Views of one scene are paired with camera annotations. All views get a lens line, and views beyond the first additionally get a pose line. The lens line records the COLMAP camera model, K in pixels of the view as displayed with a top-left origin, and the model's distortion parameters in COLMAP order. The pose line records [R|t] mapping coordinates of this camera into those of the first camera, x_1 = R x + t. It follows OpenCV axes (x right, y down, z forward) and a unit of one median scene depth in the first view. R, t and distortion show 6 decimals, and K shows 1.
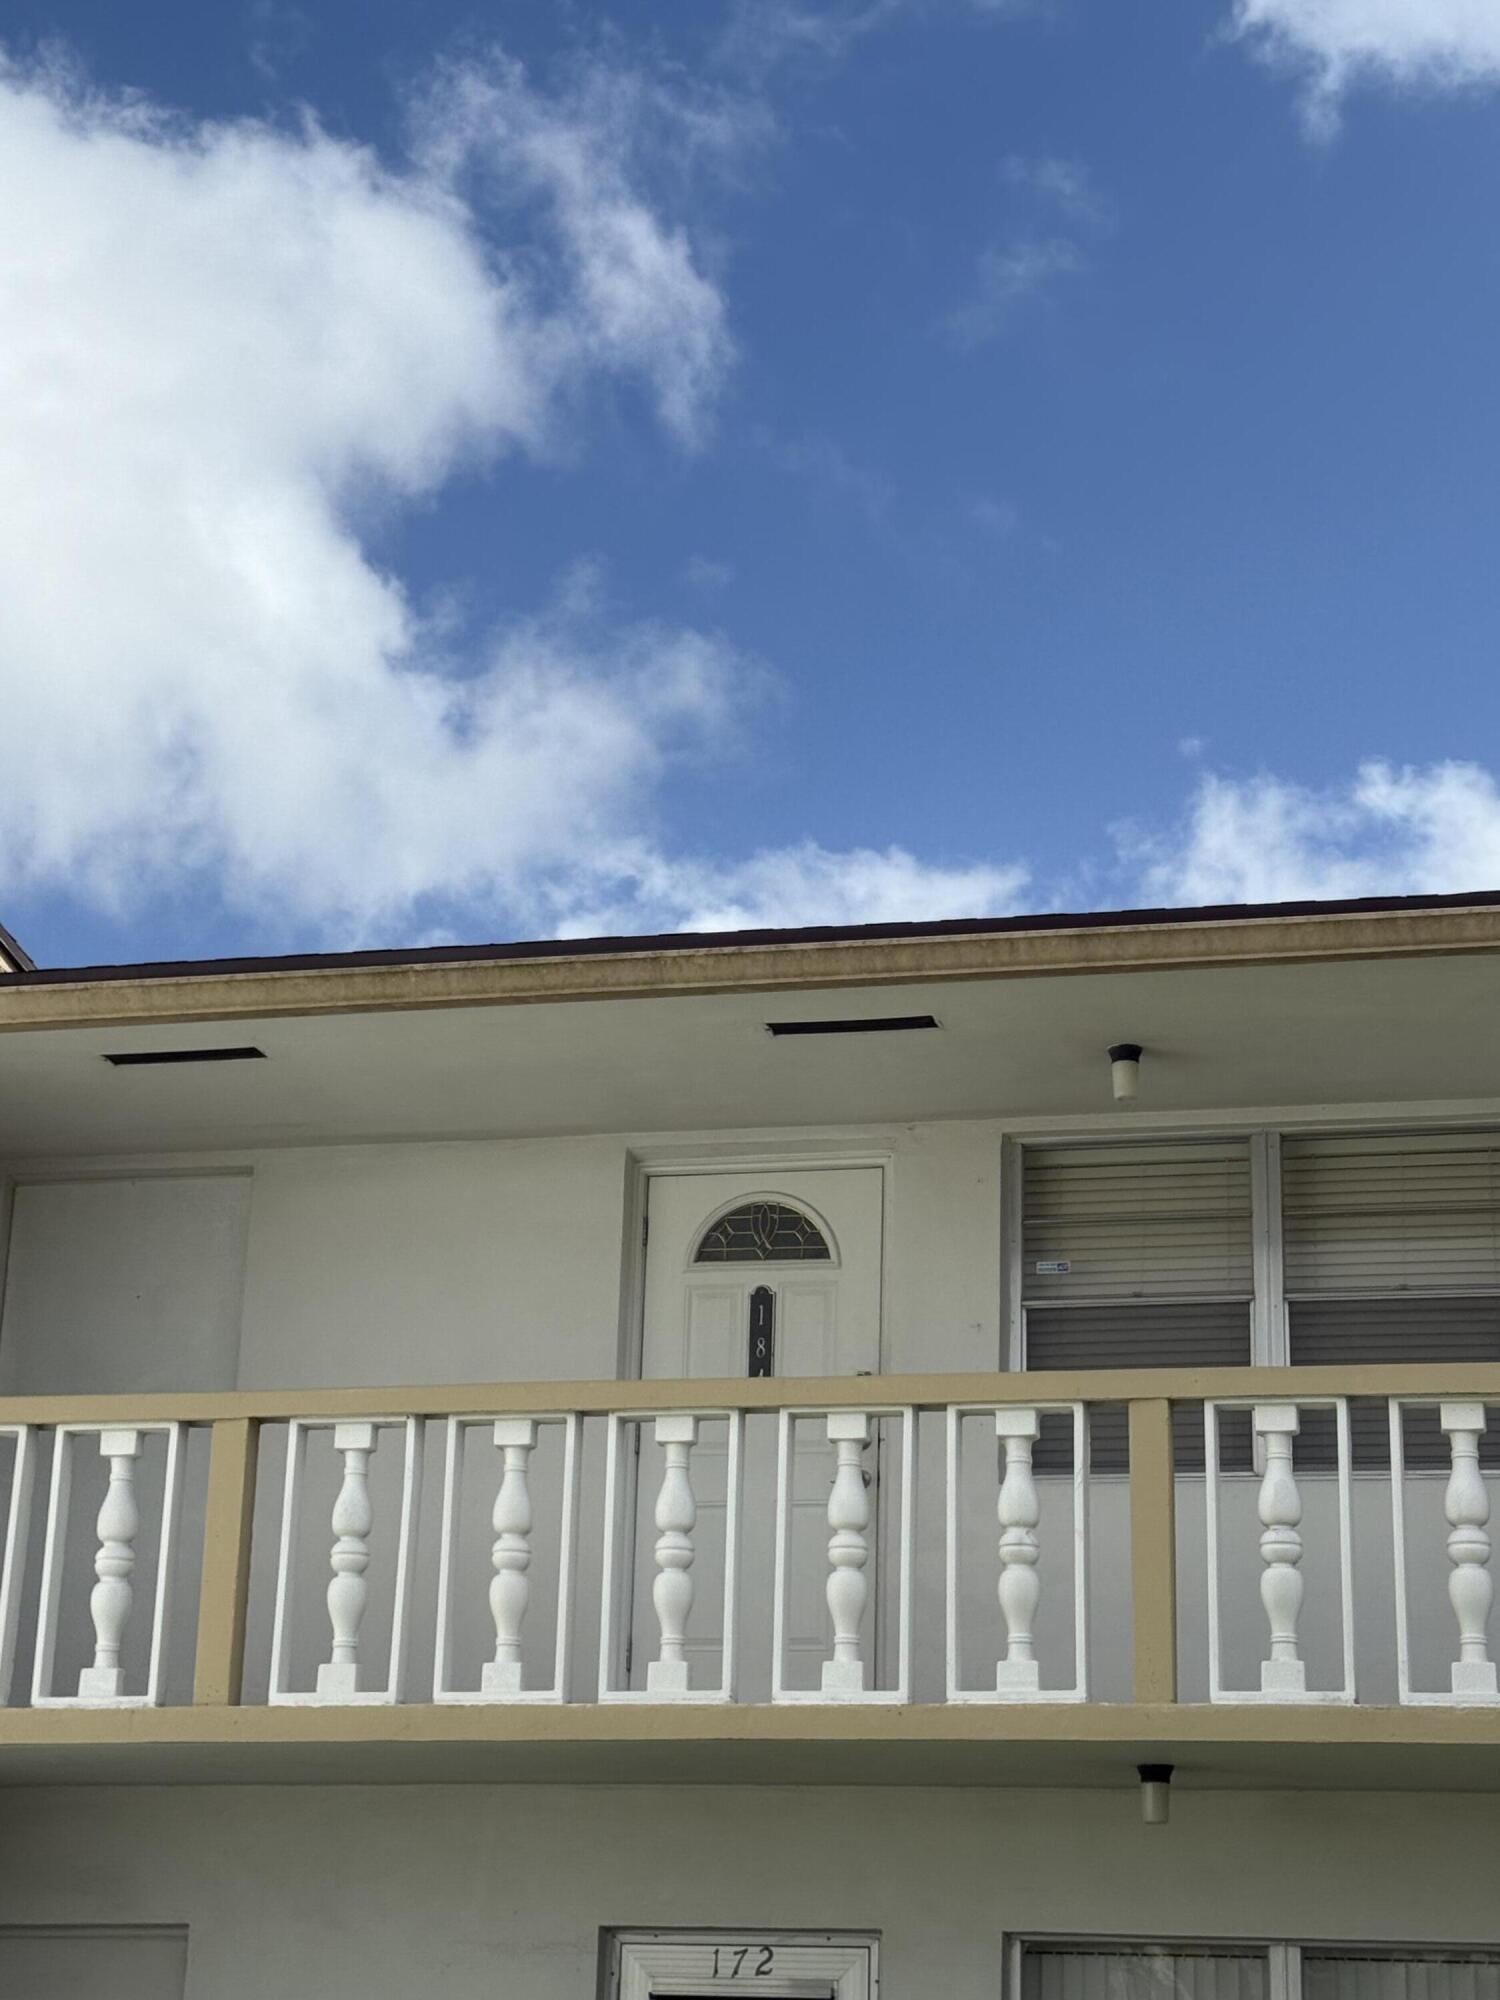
lens RADIAL K [[3509.7, 0, 750.0], [0, 3509.7, 1000.0], [0, 0, 1]] dist [0.123303, -0.063588]
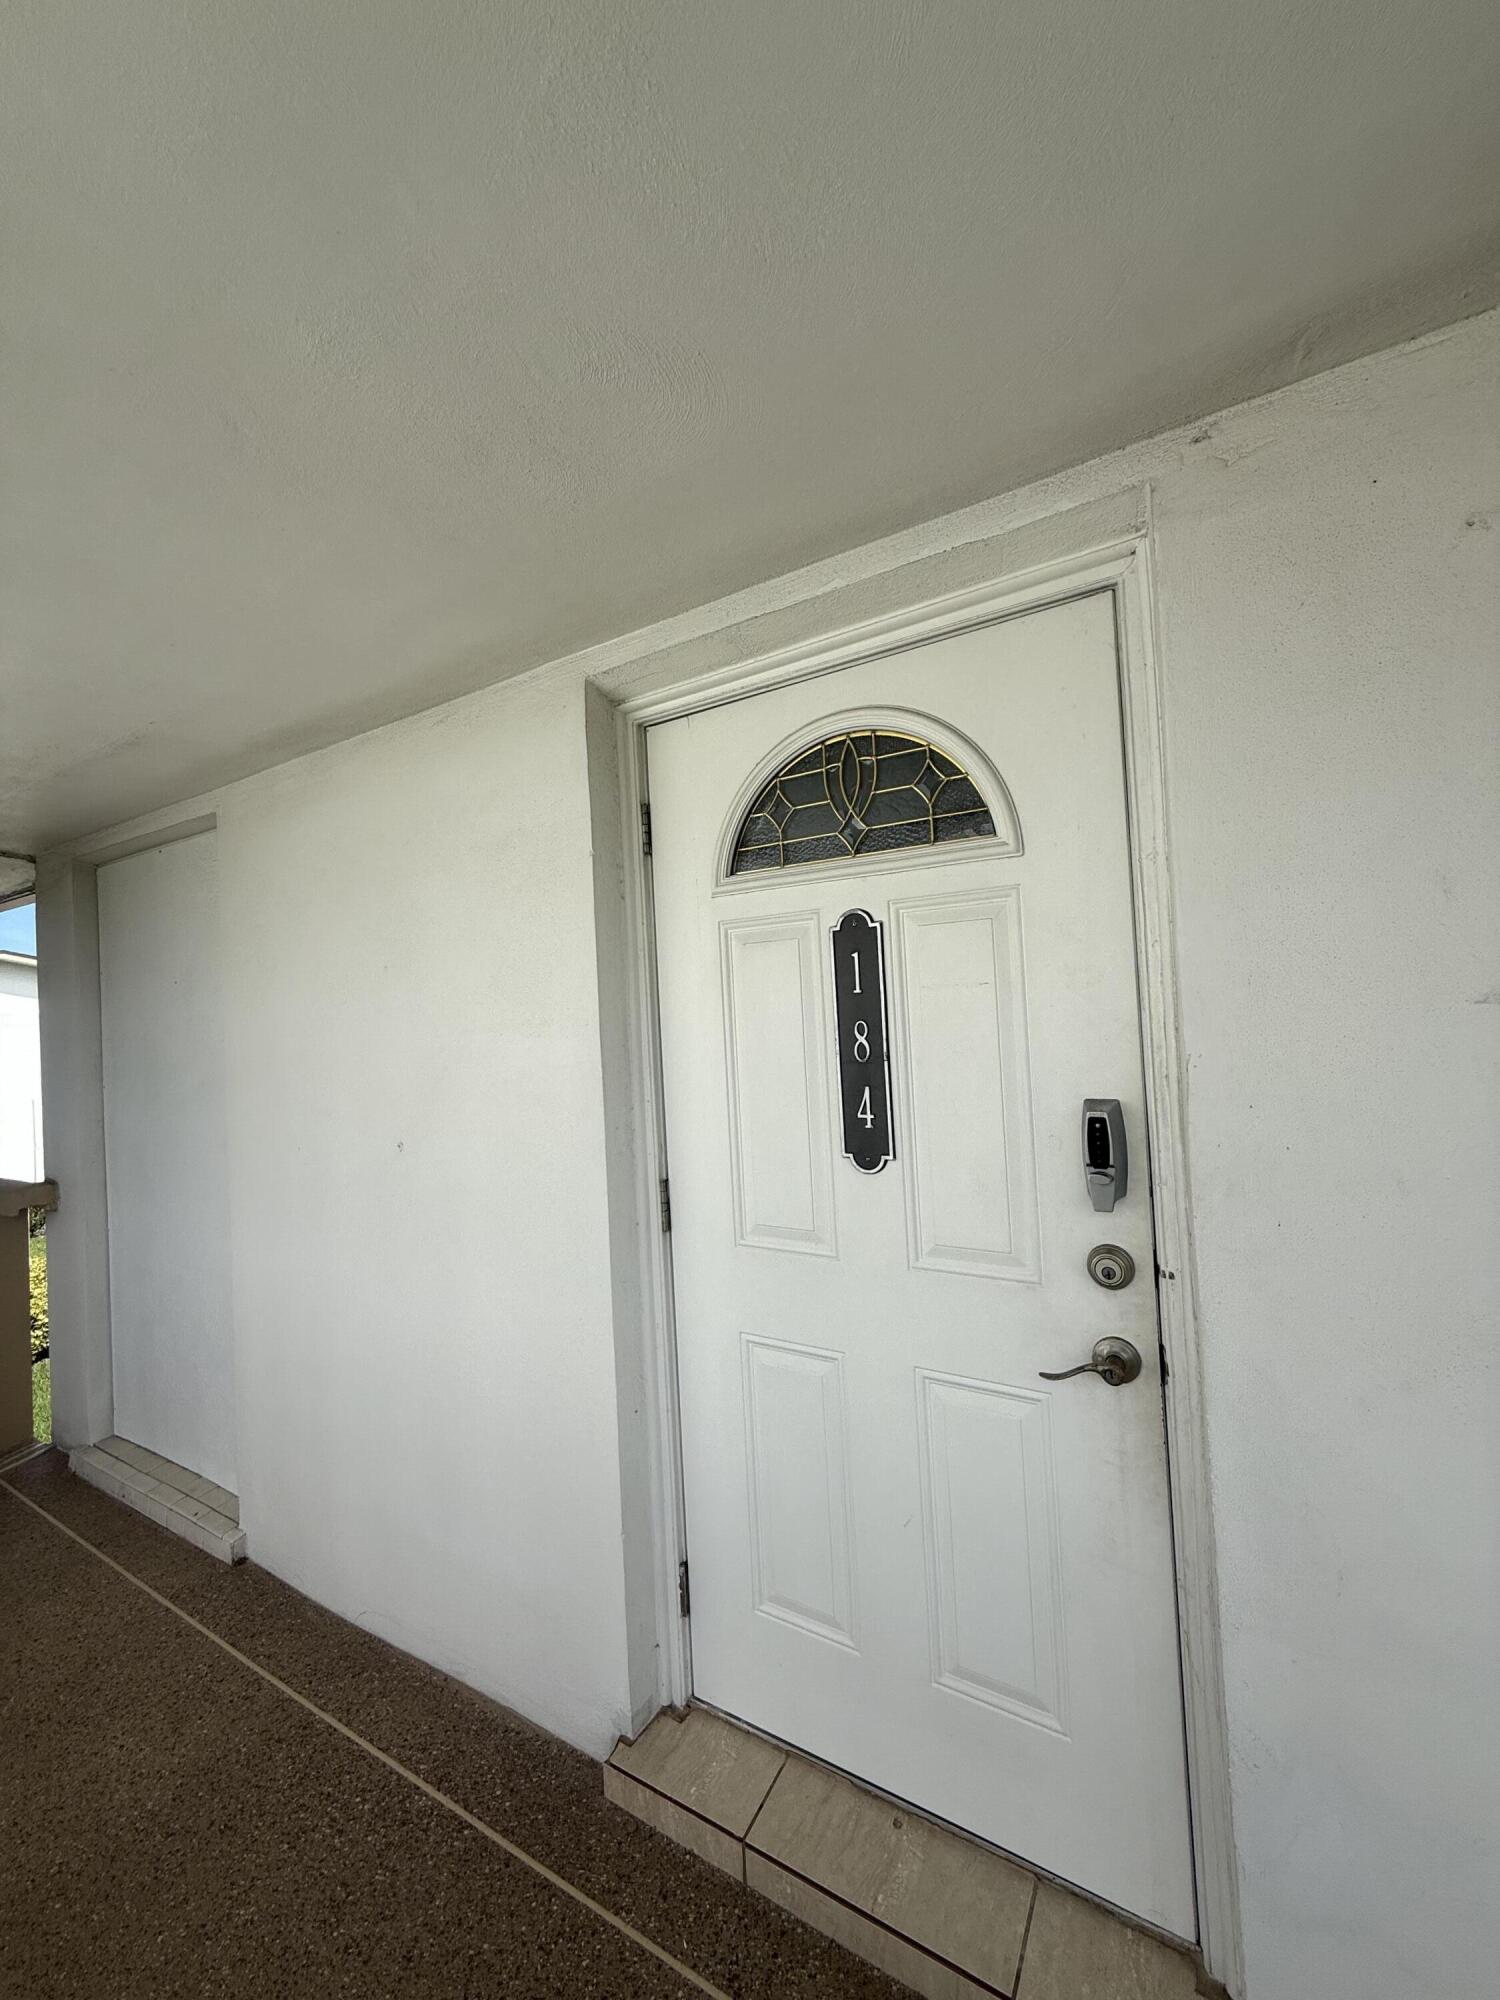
lens RADIAL K [[798.9, 0, 747.6], [0, 798.9, 994.8], [0, 0, 1]] dist [-0.000610, 0.000075]
pose [[0.949227, -0.078291, -0.304693, 0.023270], [0.158745, 0.955390, 0.249059, 0.066386], [0.271601, -0.284782, 0.919310, 0.942188]]
